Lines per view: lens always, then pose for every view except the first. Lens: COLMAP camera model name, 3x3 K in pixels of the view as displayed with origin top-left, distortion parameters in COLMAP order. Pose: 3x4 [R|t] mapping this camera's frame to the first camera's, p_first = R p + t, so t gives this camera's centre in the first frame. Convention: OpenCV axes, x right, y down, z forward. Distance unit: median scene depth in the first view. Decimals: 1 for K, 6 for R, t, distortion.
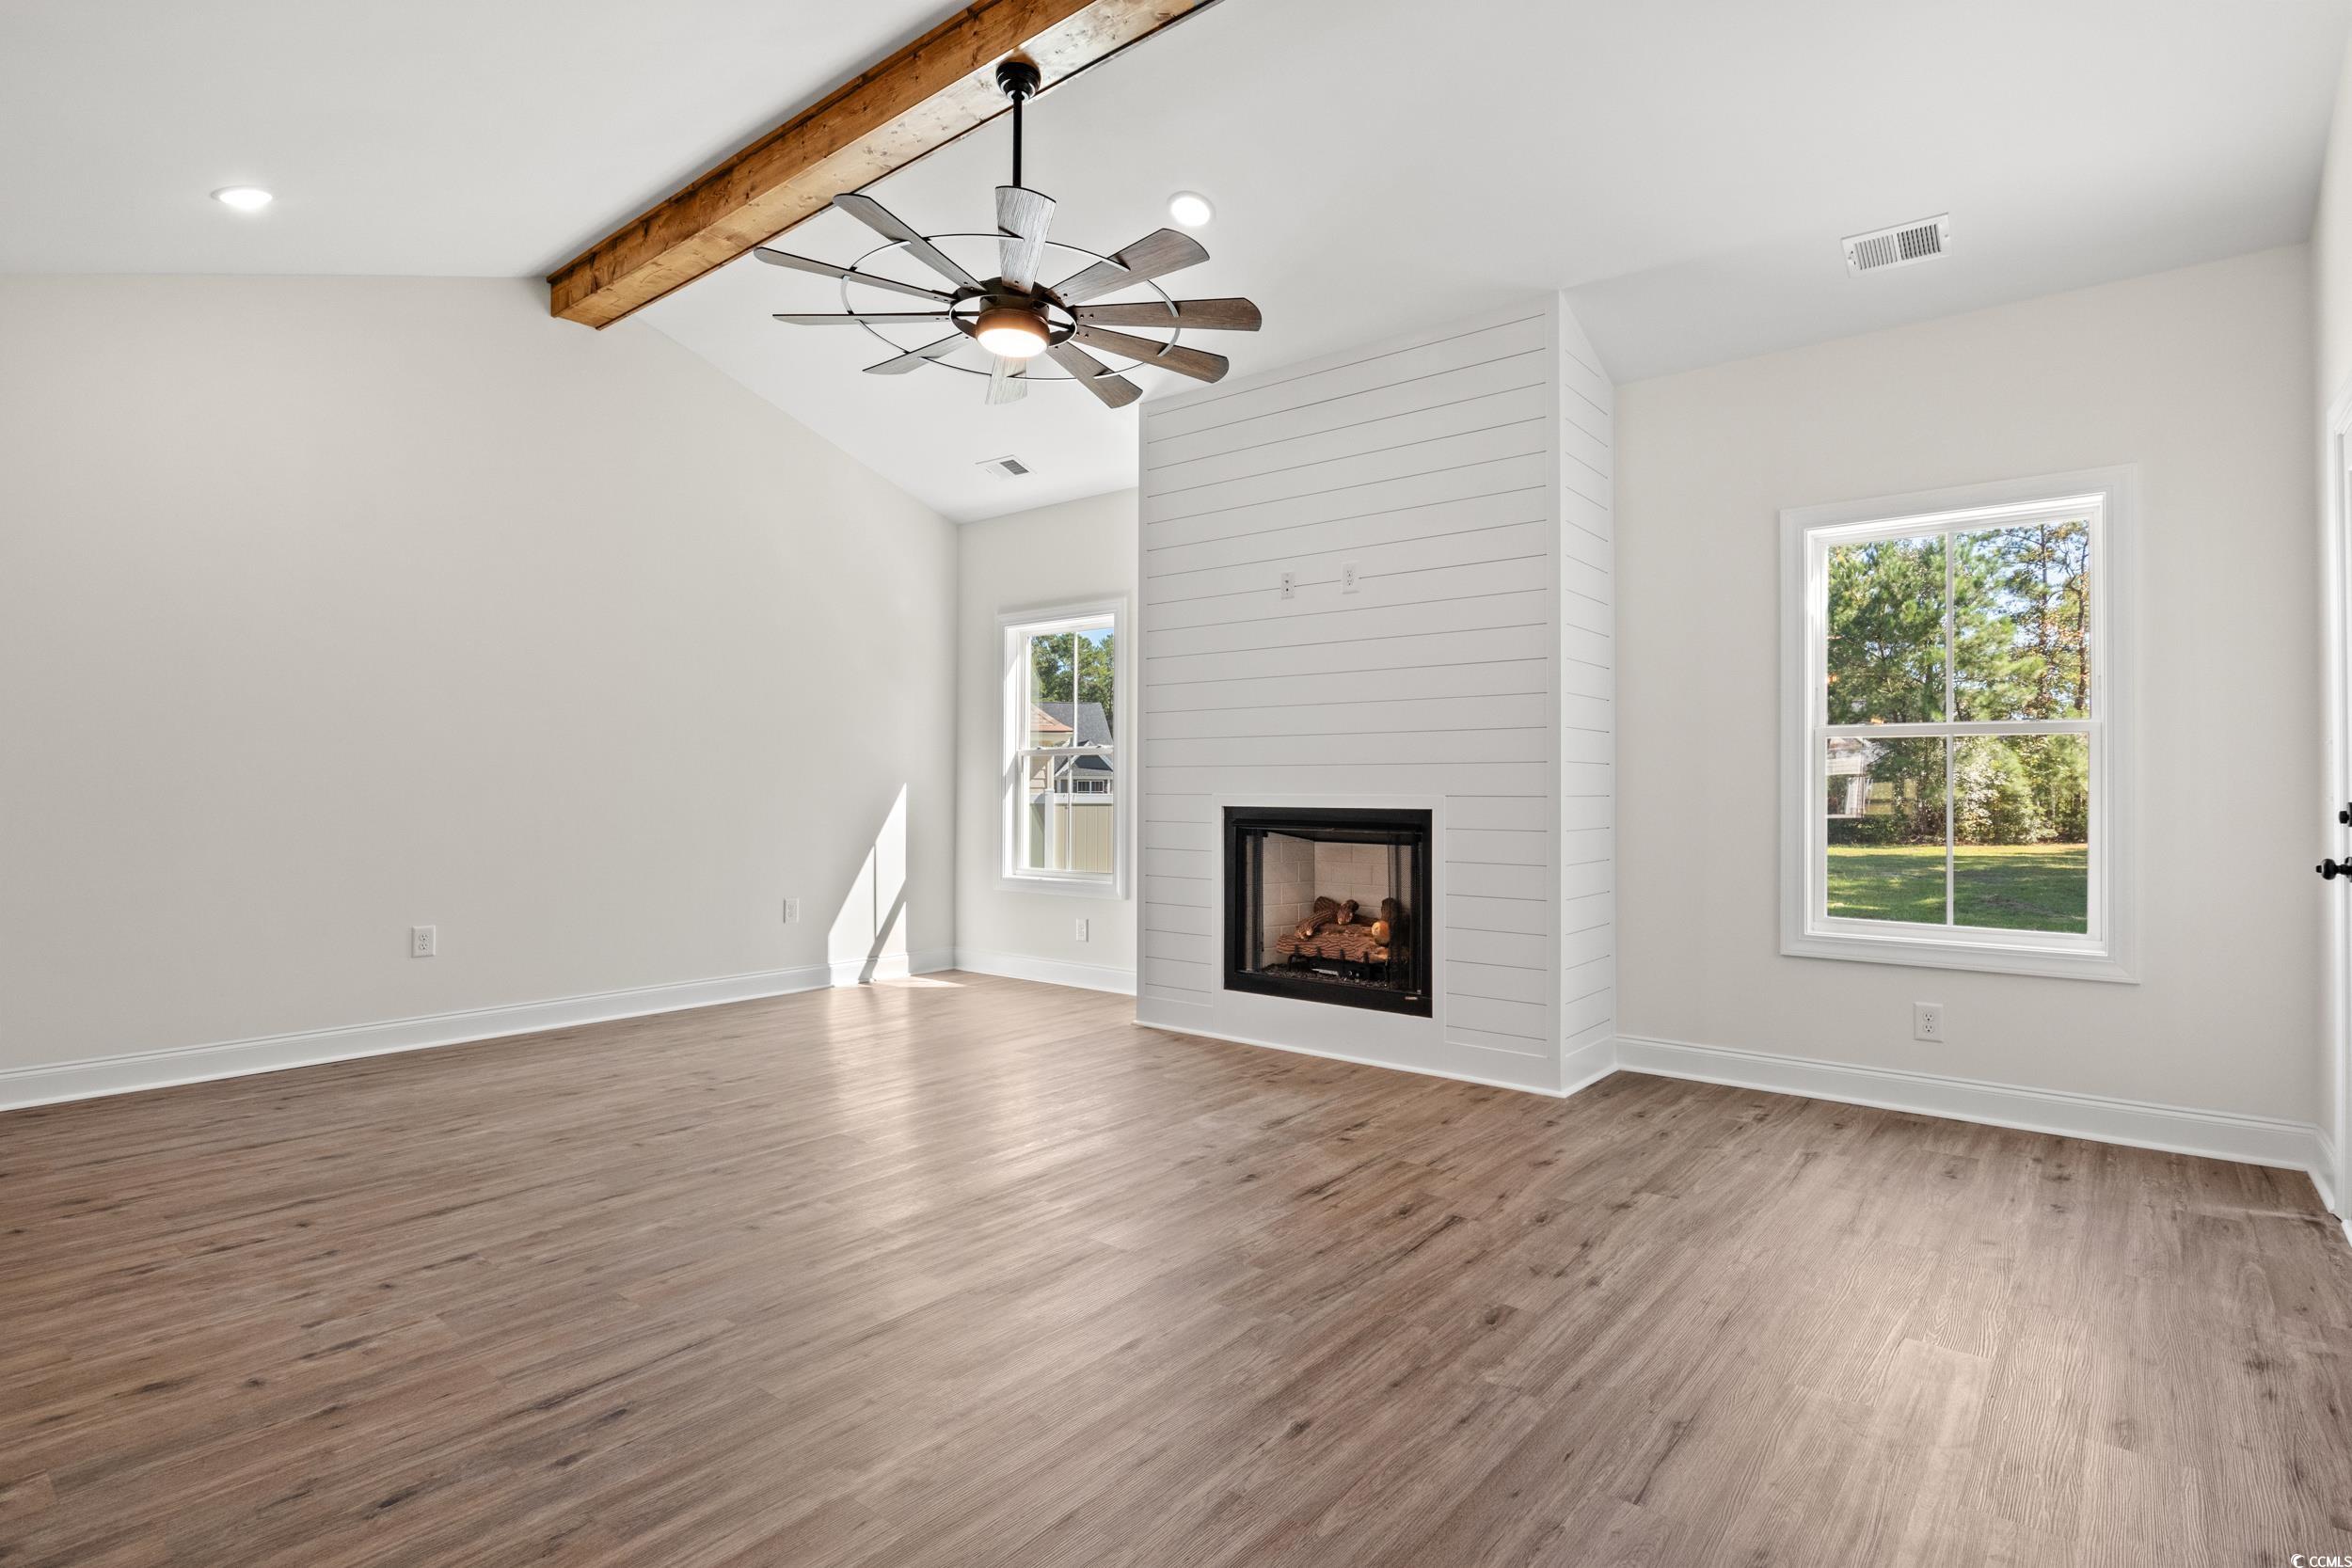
lens RADIAL K [[1164.3, 0, 1191.1], [0, 1164.3, 790.7], [0, 0, 1]] dist [-0.004261, -0.001748]
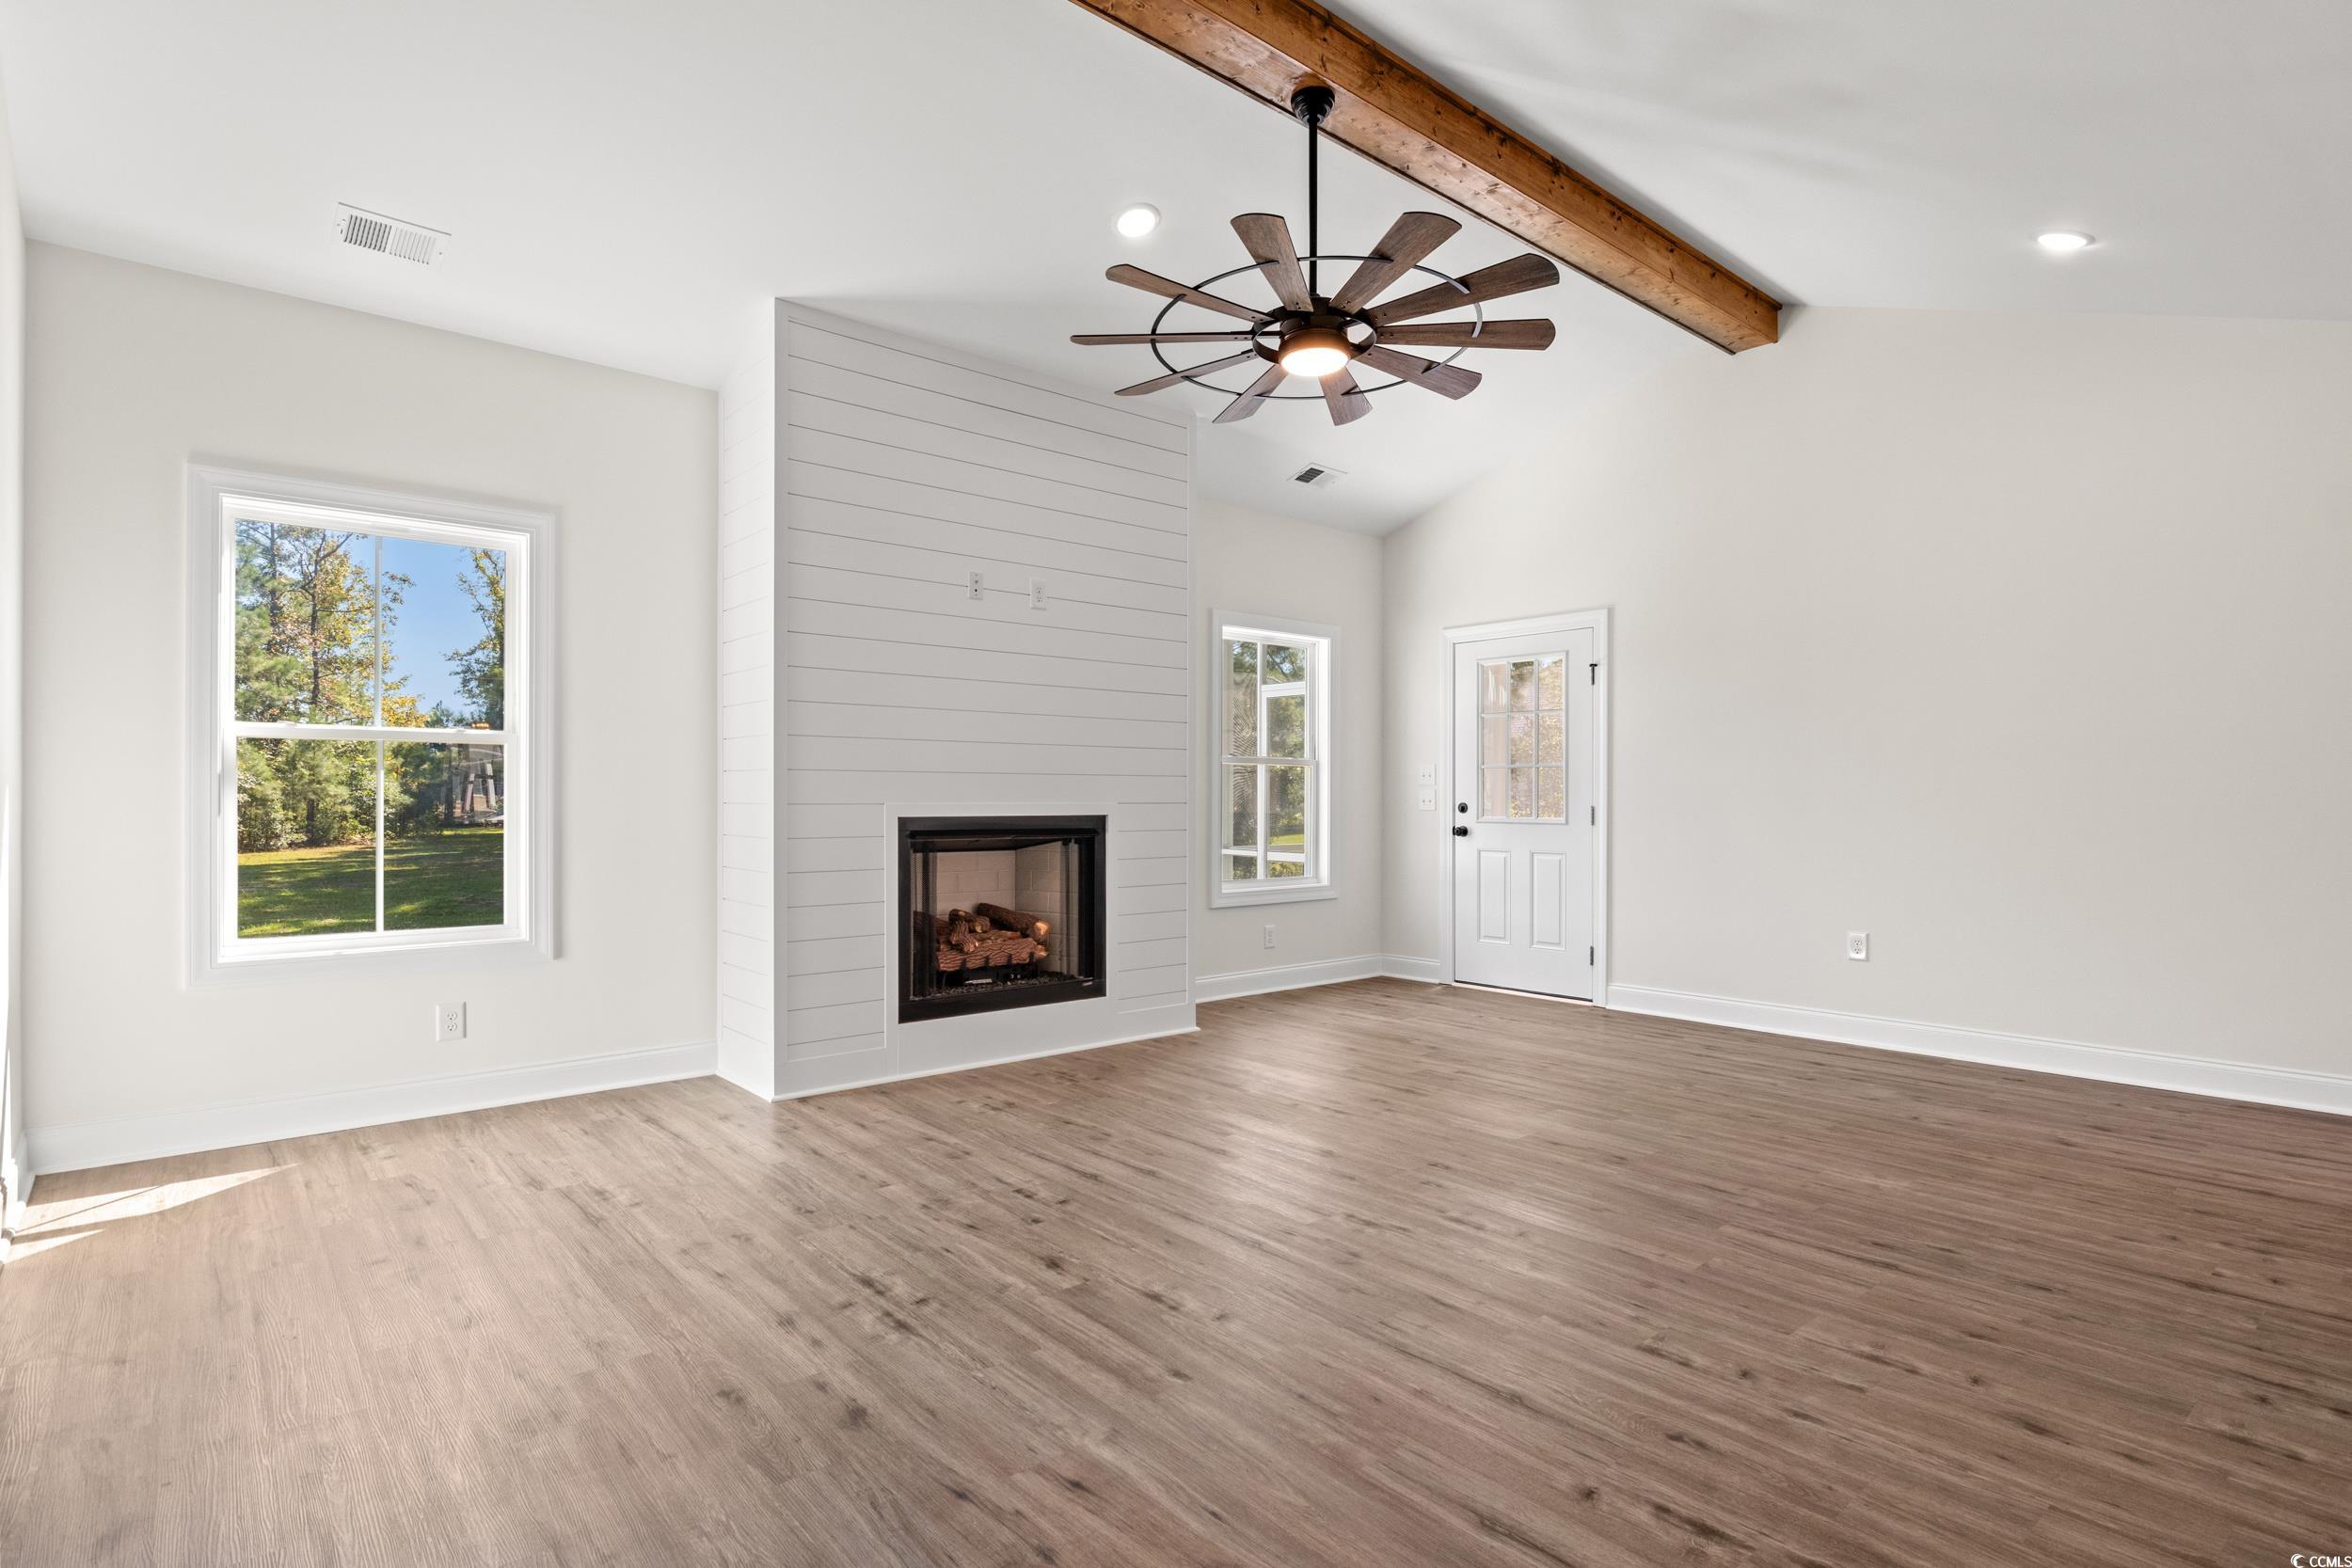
lens RADIAL K [[1183.0, 0, 1189.4], [0, 1183.0, 808.0], [0, 0, 1]] dist [-0.004655, 0.000652]
pose [[0.175727, -0.009186, 0.984396, -1.427846], [-0.002662, 0.999948, 0.009806, -0.004318], [-0.984435, -0.004344, 0.175693, 1.098528]]
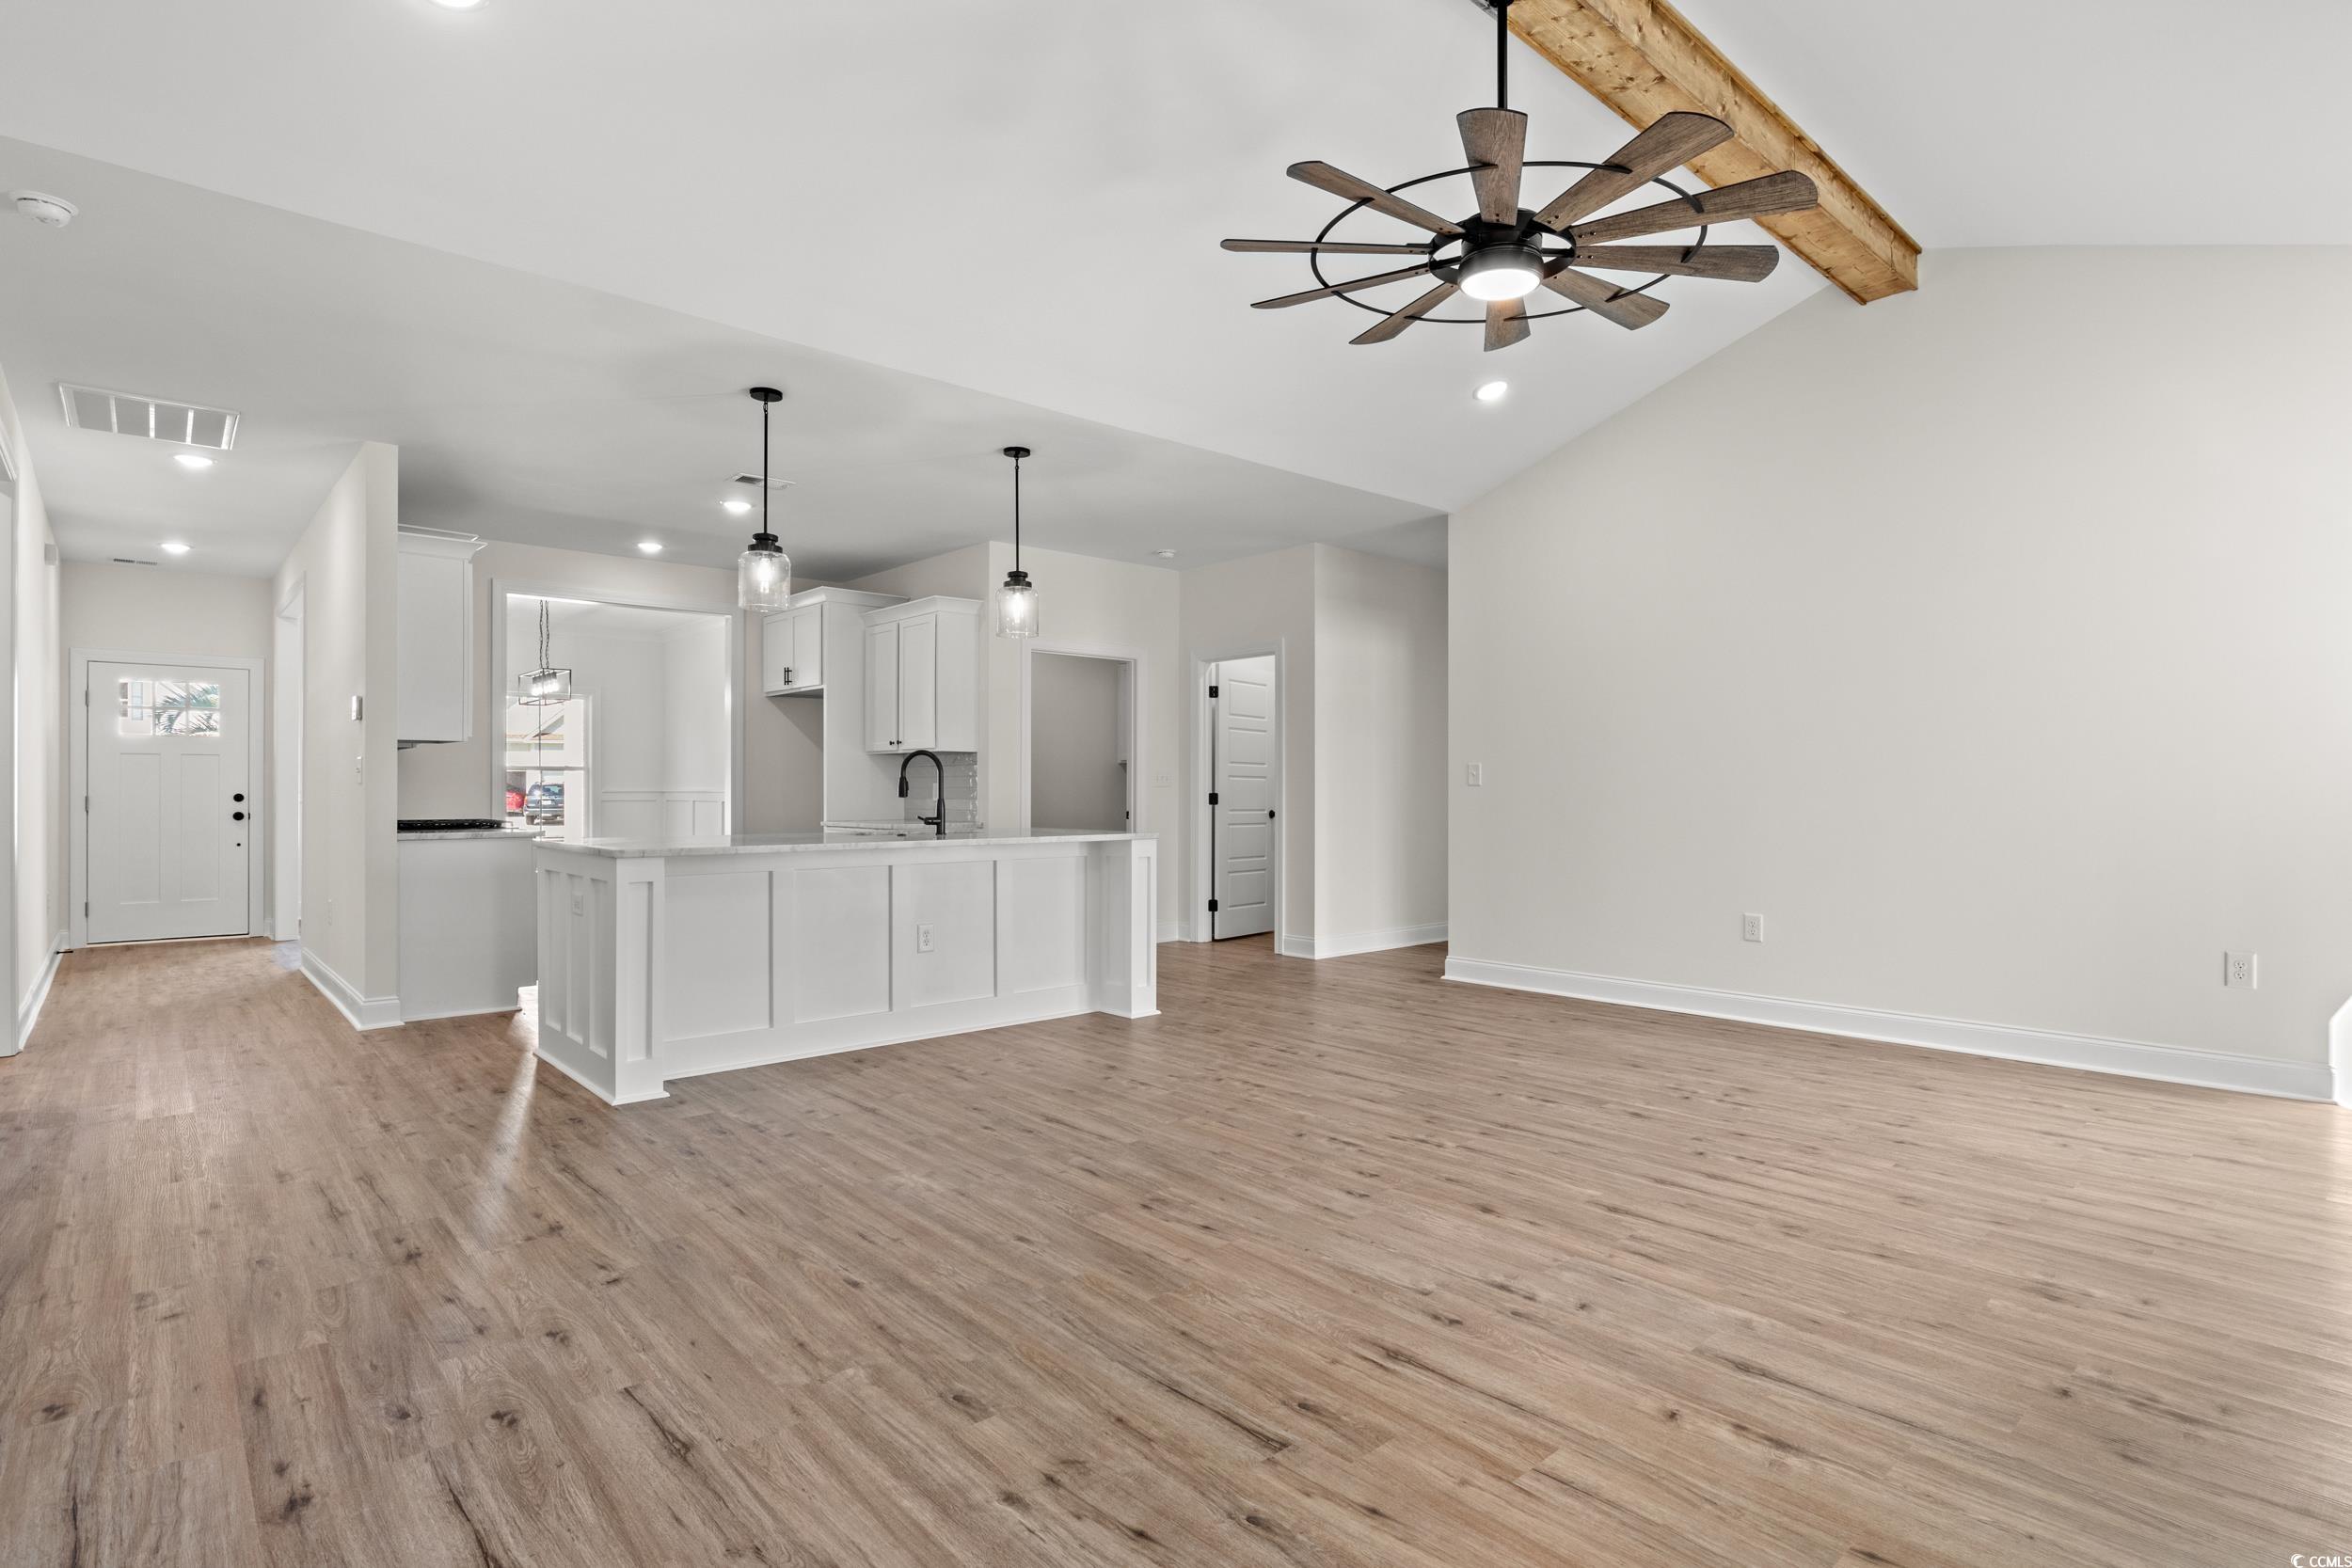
lens RADIAL K [[1164.3, 0, 1191.1], [0, 1164.3, 790.7], [0, 0, 1]] dist [-0.004261, -0.001748]
pose [[-0.155775, -0.004029, -0.987784, 0.897692], [0.000050, 0.999992, -0.004086, 0.003402], [0.987792, -0.000686, -0.155774, 1.073328]]
